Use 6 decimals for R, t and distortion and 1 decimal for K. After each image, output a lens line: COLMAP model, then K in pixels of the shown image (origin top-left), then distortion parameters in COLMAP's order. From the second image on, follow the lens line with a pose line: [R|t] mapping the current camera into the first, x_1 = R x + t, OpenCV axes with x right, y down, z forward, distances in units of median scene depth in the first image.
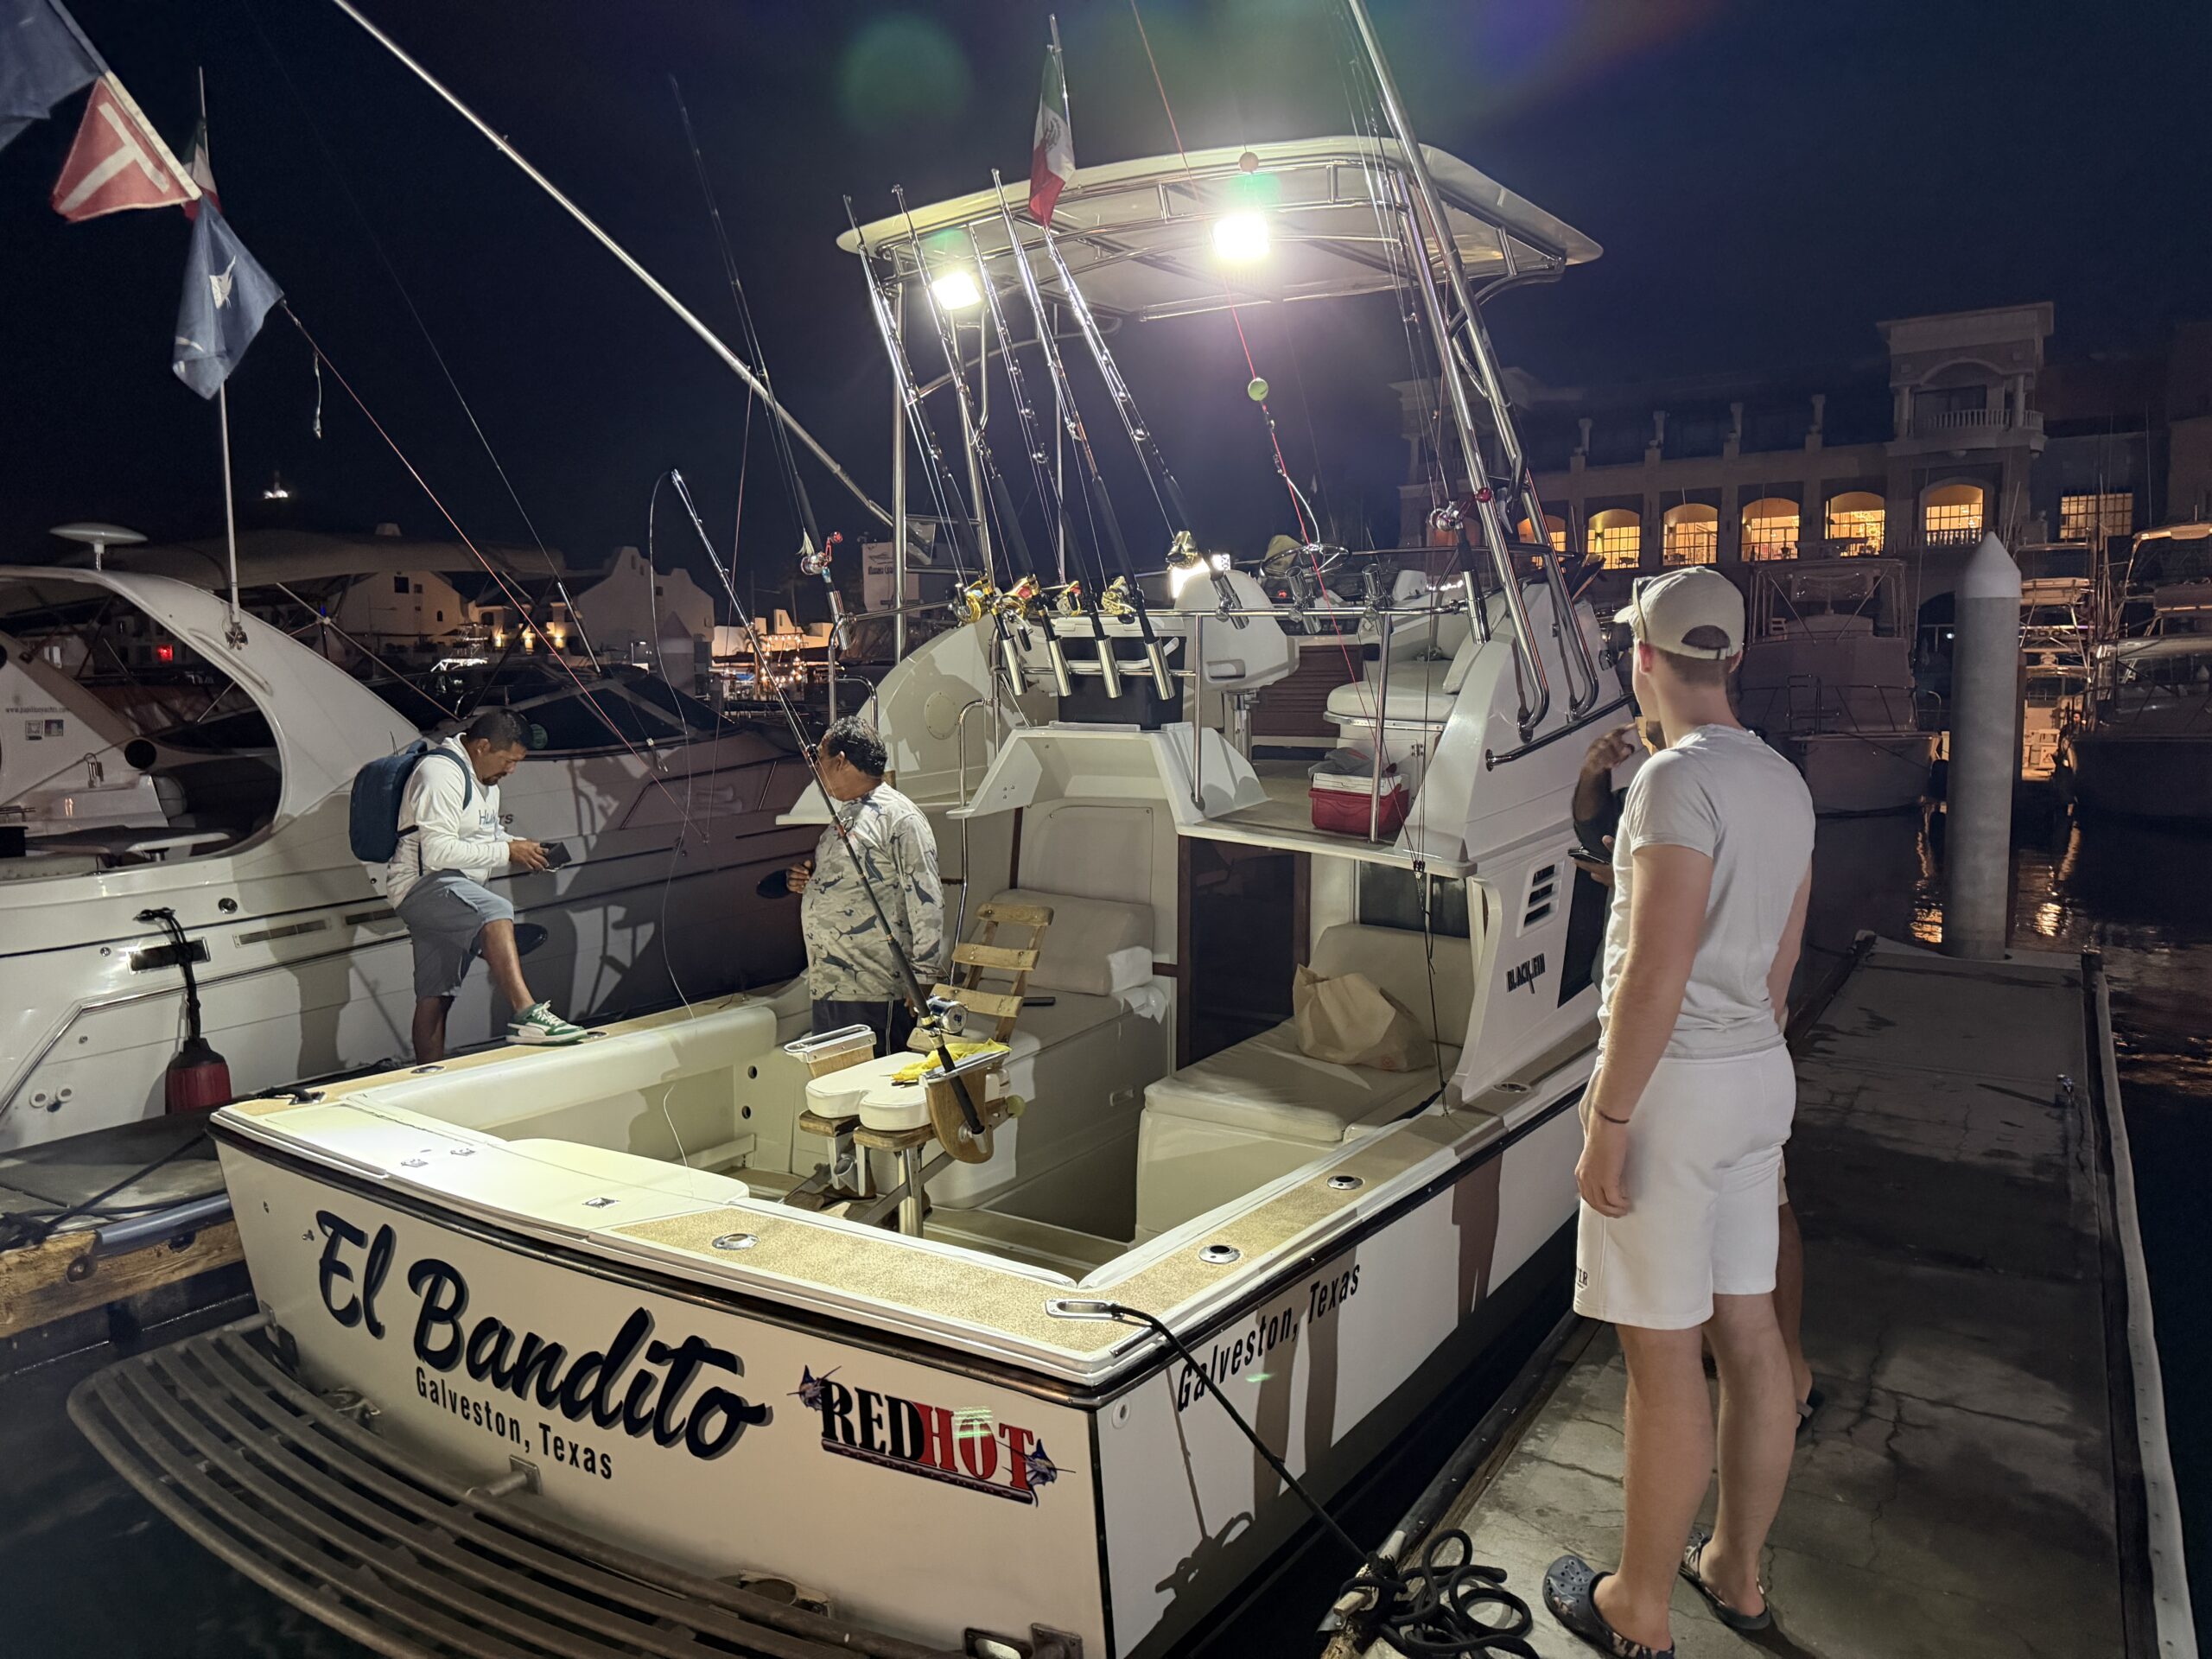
lens RADIAL K [[1539.0, 0, 1114.0], [0, 1539.0, 844.9], [0, 0, 1]] dist [0.081288, -0.096106]
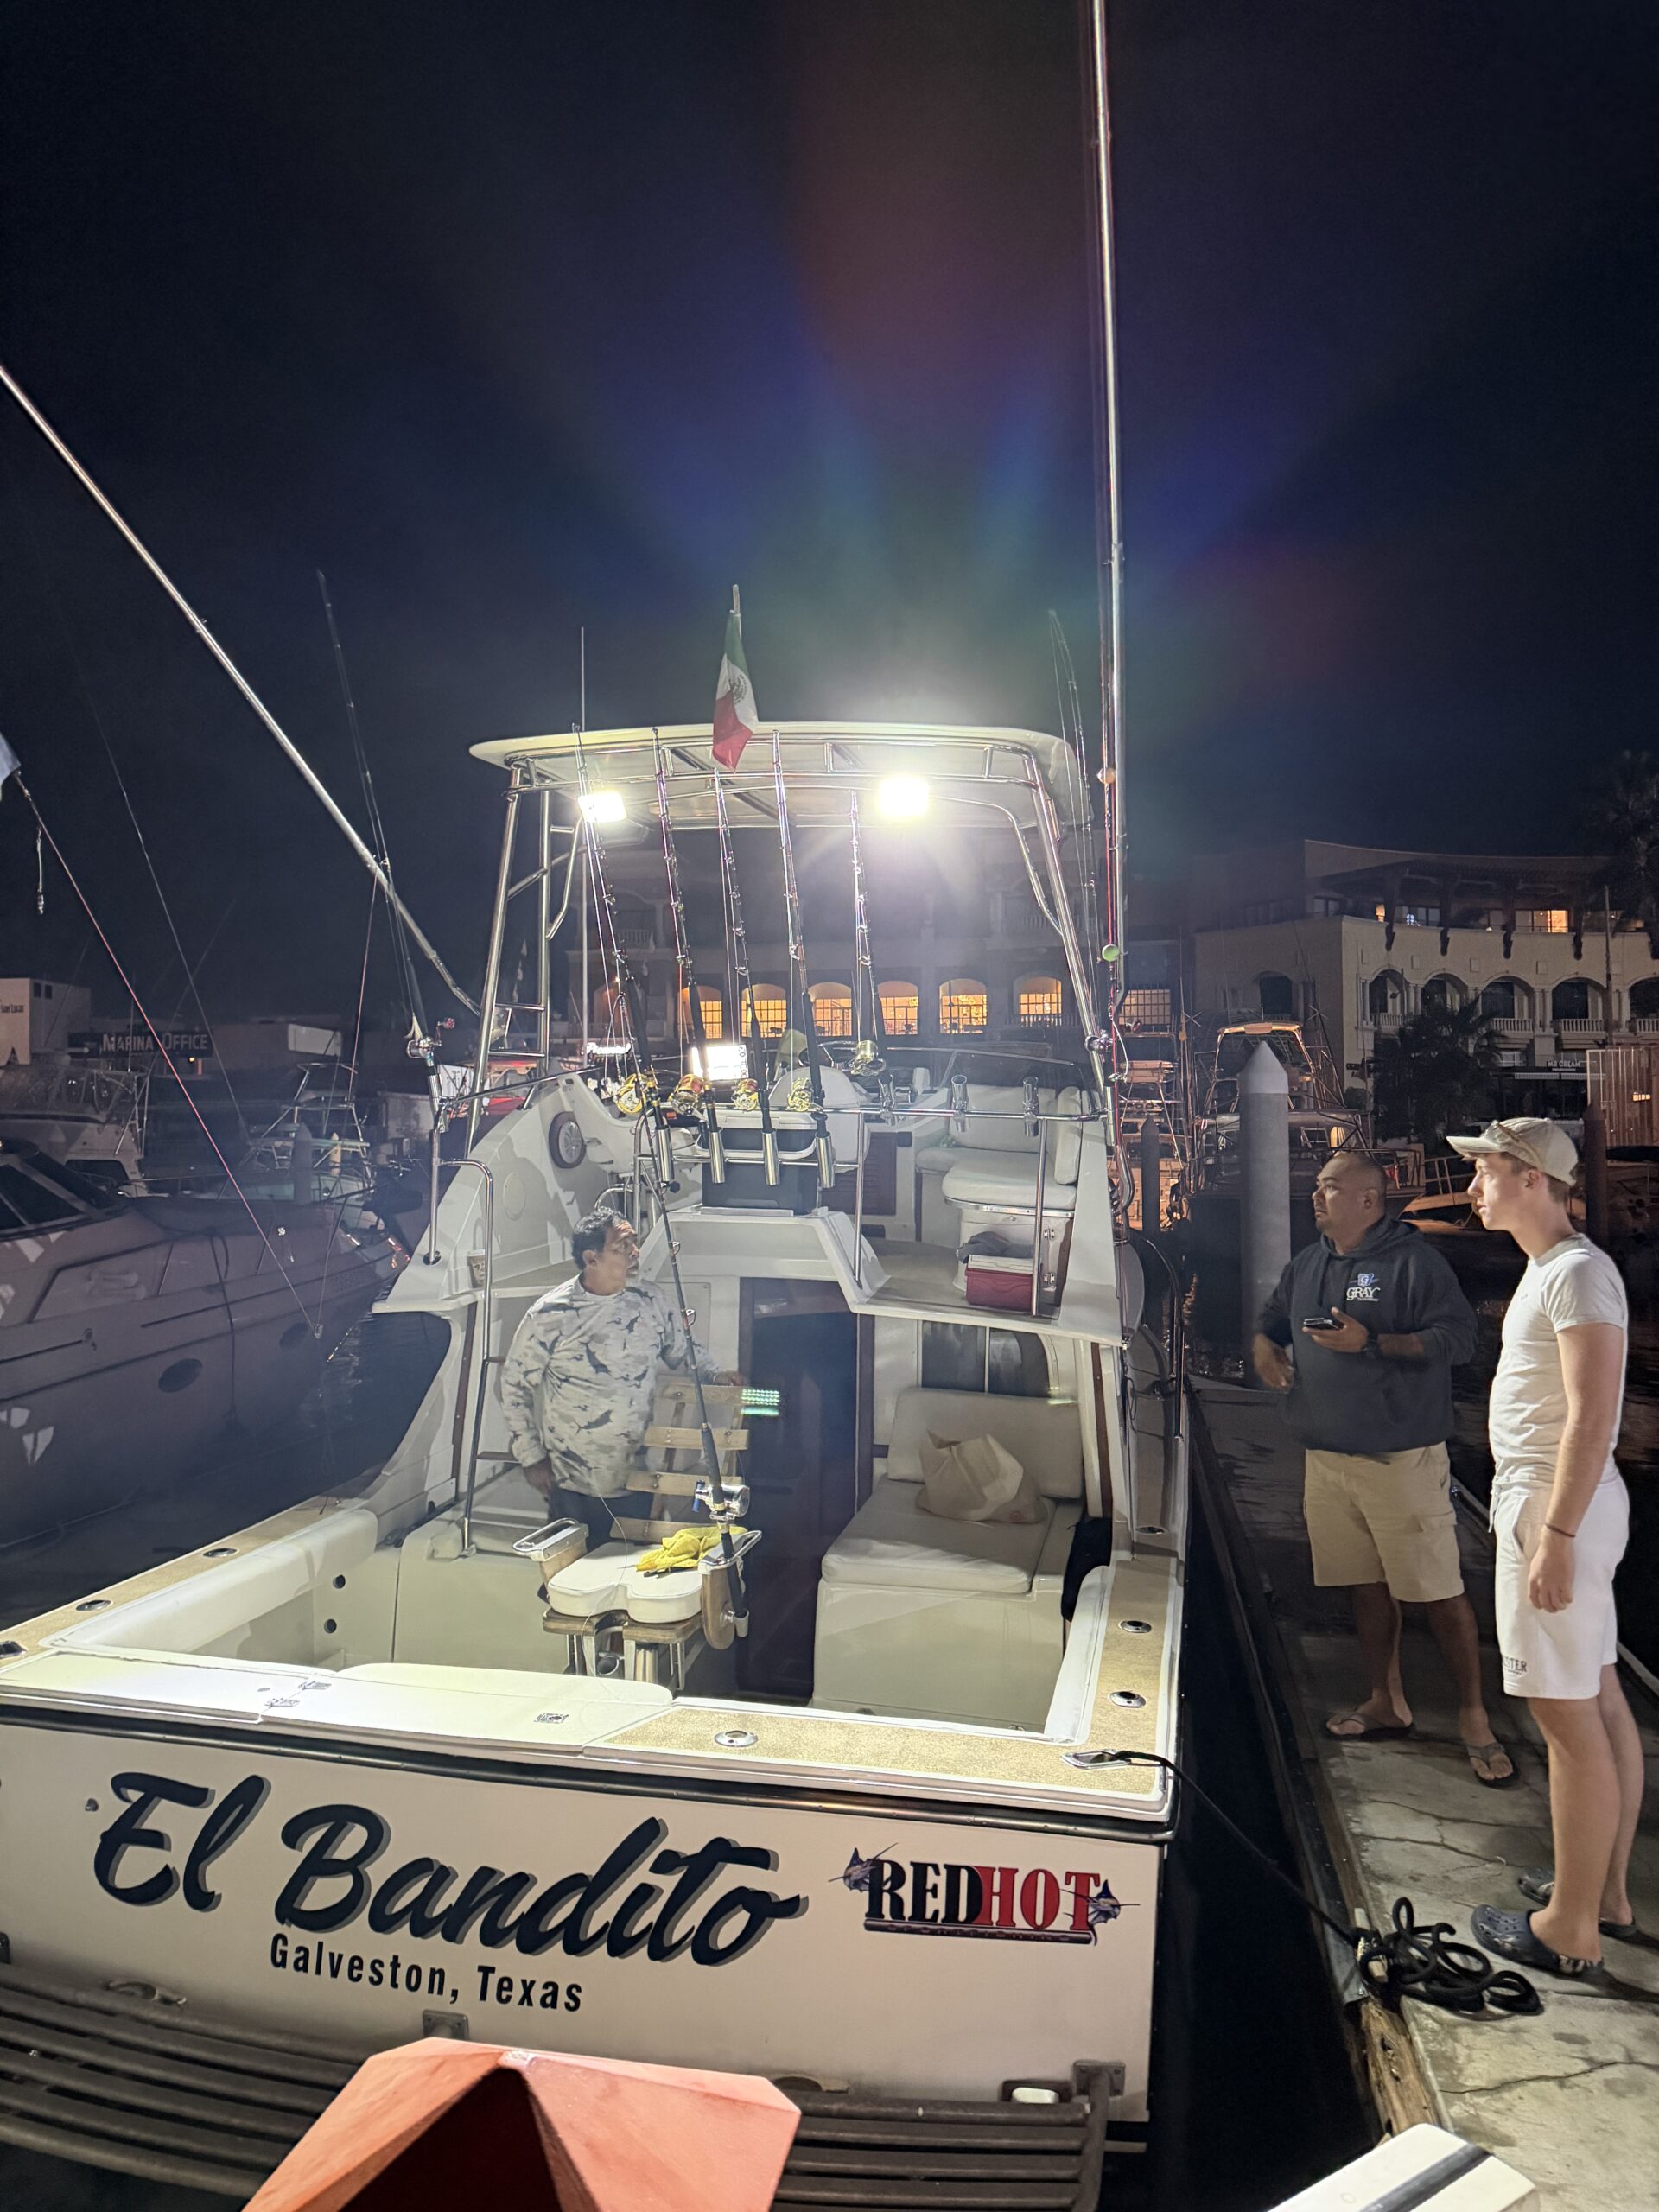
lens RADIAL K [[1545.9, 0, 829.5], [0, 1545.9, 1106.0], [0, 0, 1]] dist [0.006584, 0.004454]
pose [[0.935126, 0.014635, 0.354013, -0.454521], [0.030021, 0.992281, -0.120323, -0.026731], [-0.353041, 0.123144, 0.927468, -0.014836]]
